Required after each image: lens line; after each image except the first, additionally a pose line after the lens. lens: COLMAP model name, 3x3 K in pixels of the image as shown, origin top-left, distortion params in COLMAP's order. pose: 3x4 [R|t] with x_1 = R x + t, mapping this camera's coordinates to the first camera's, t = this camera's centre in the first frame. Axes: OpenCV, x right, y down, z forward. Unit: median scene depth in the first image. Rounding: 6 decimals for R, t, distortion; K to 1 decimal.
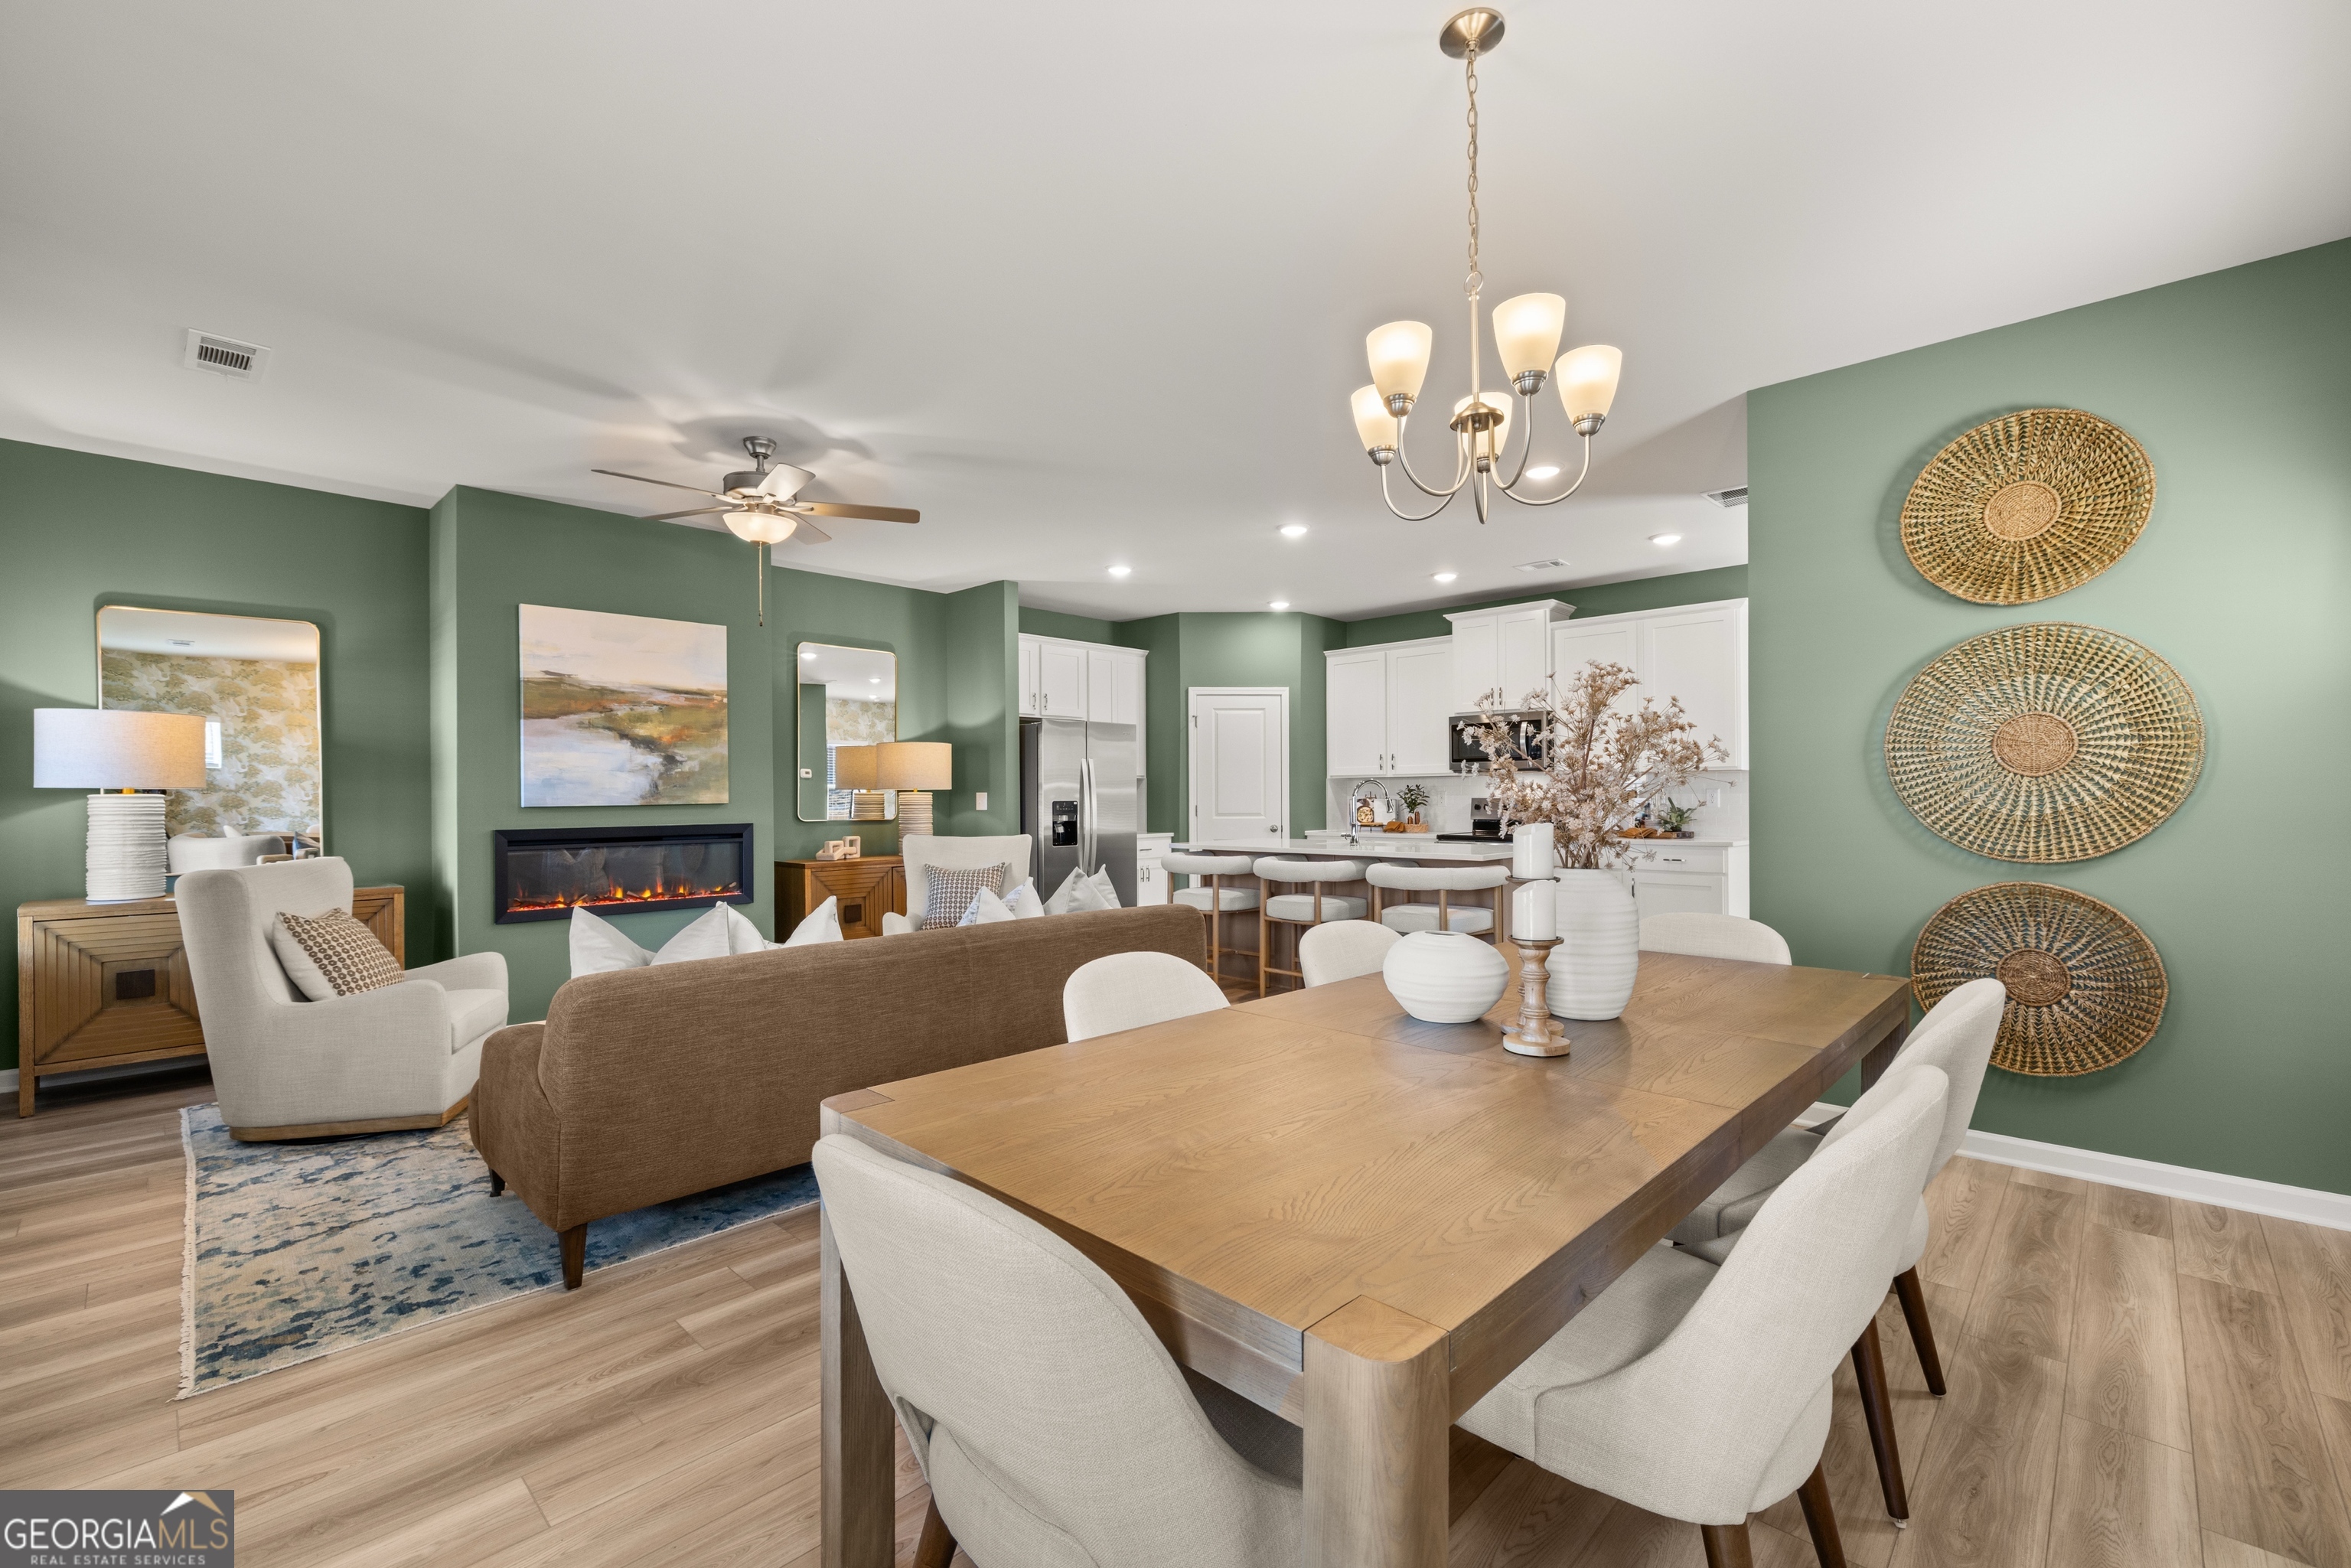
lens RADIAL K [[991.9, 0, 1175.5], [0, 991.9, 784.0], [0, 0, 1]] dist [-0.001377, -0.000235]
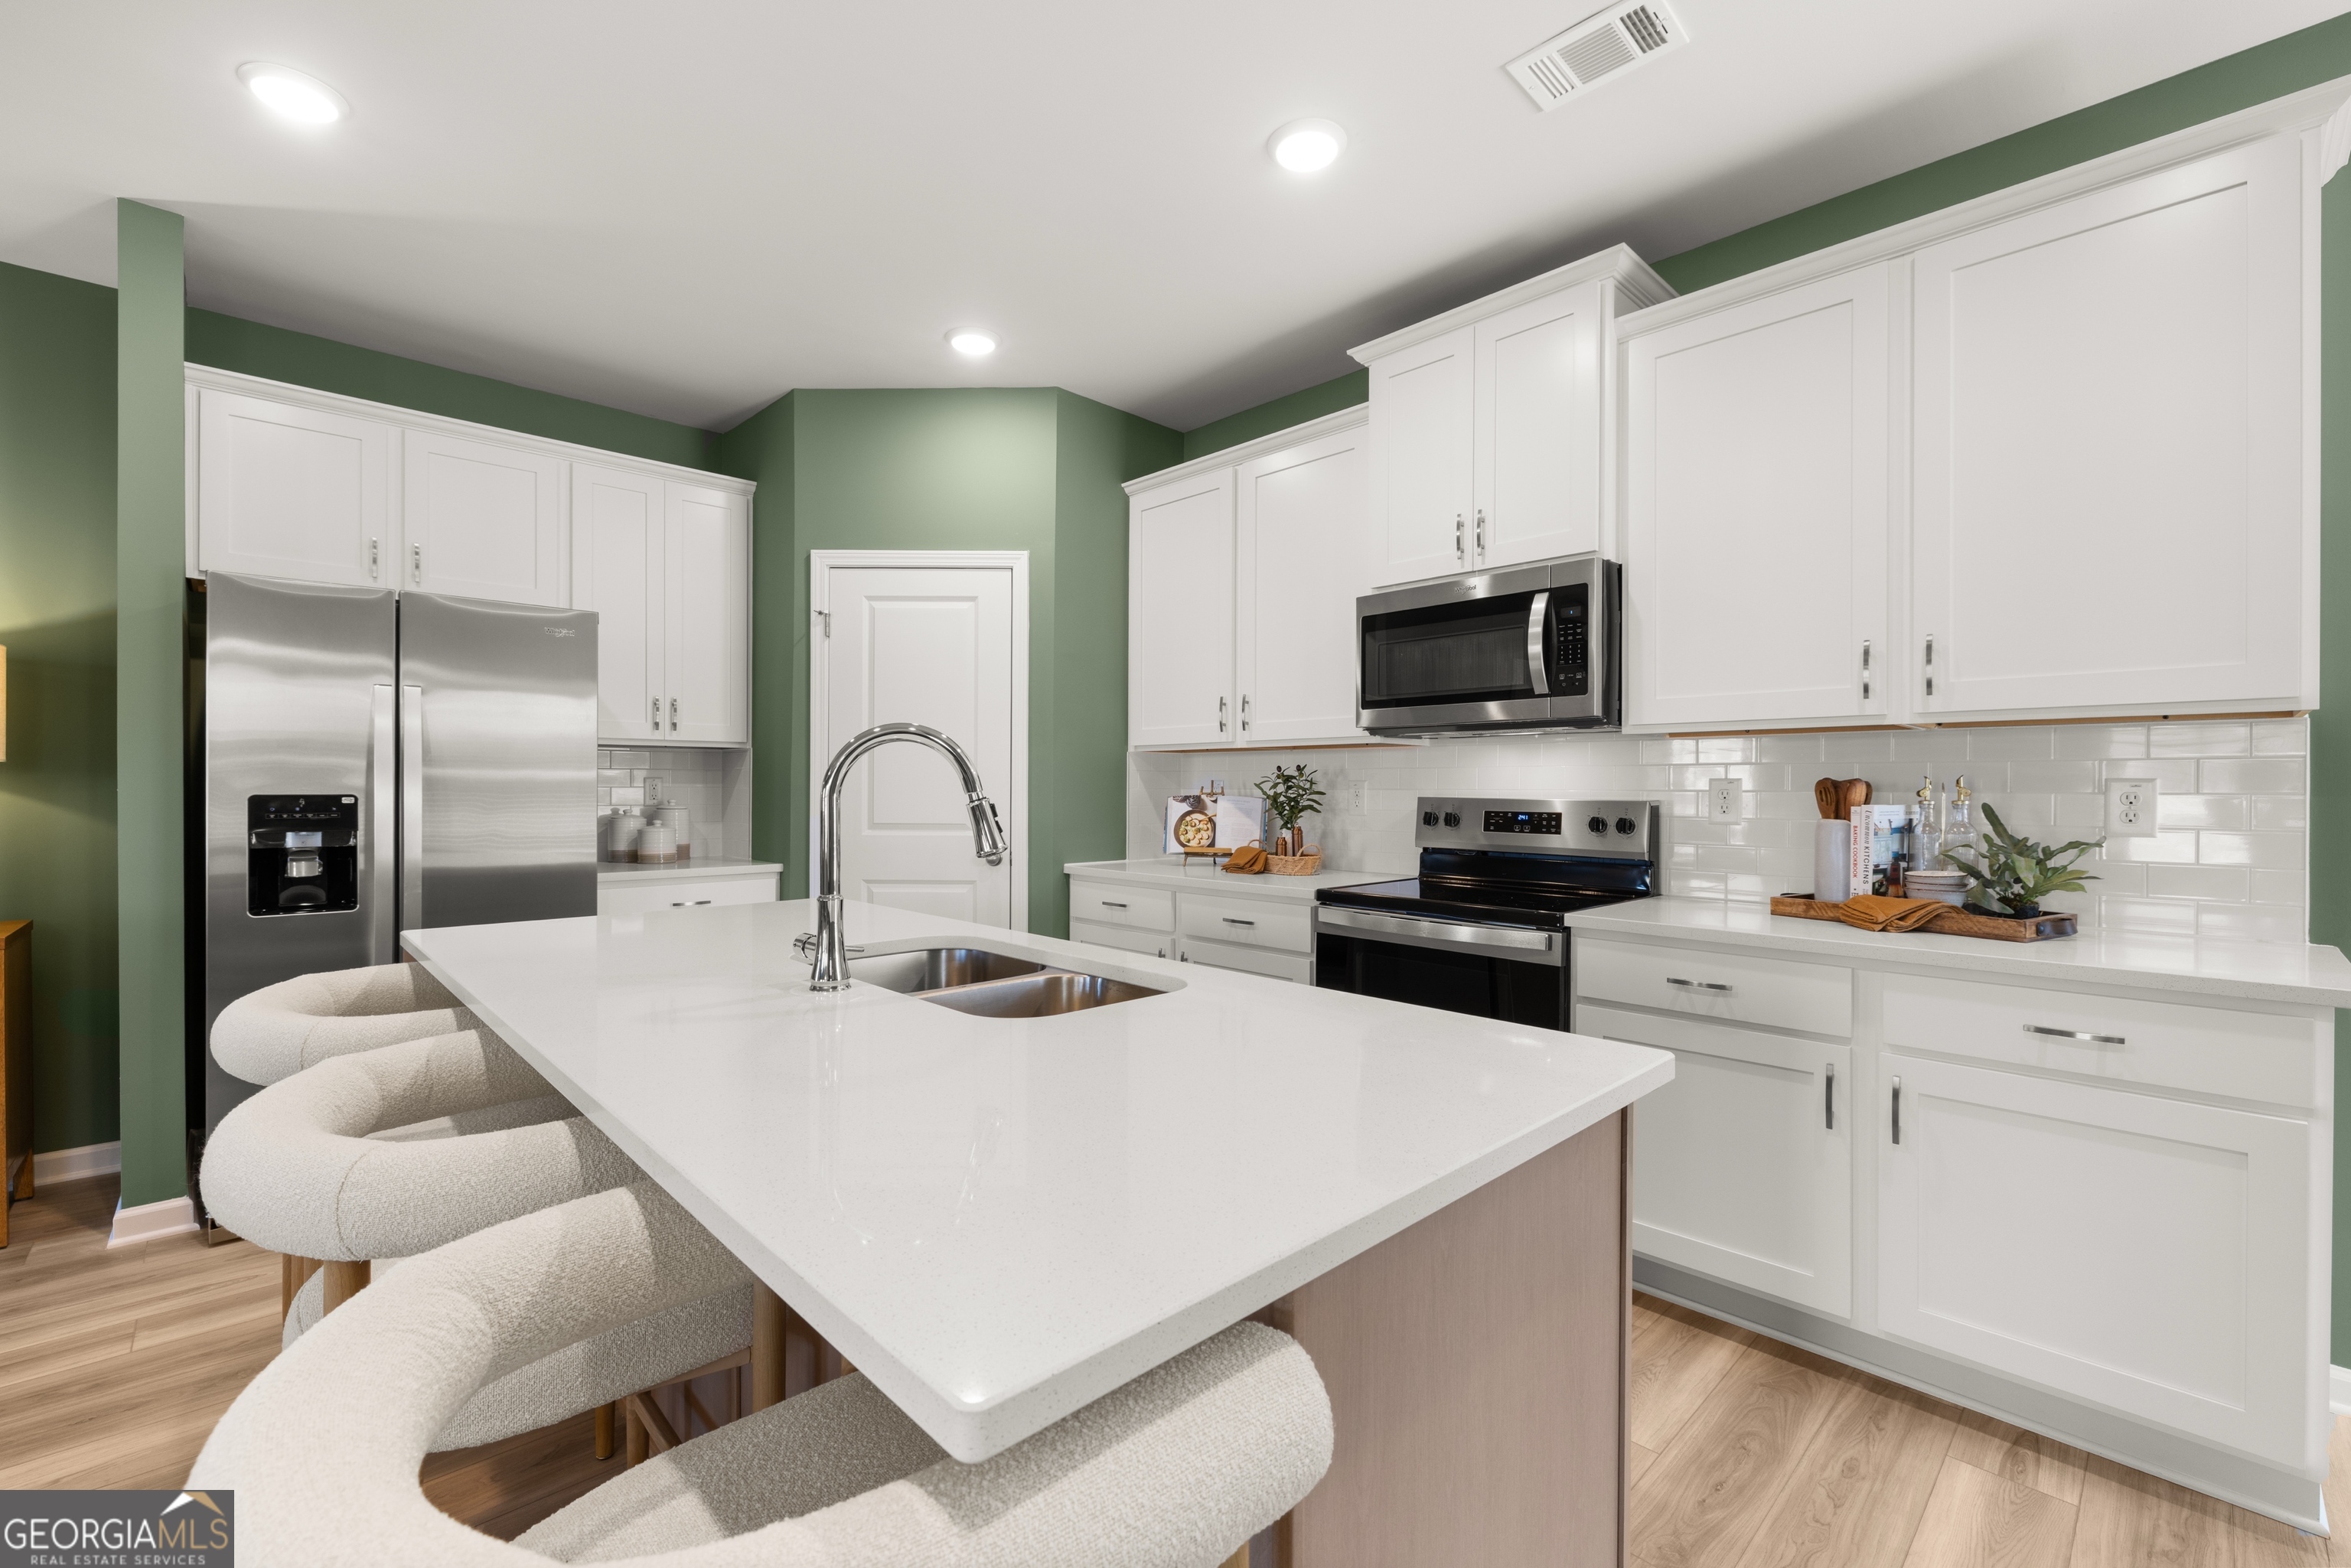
lens RADIAL K [[991.9, 0, 1175.5], [0, 991.9, 784.0], [0, 0, 1]] dist [-0.001377, -0.000235]
pose [[0.999393, 0.010824, -0.033123, 0.203162], [-0.010566, 0.999913, 0.007934, 0.005989], [0.033206, -0.007579, 0.999420, 0.555179]]
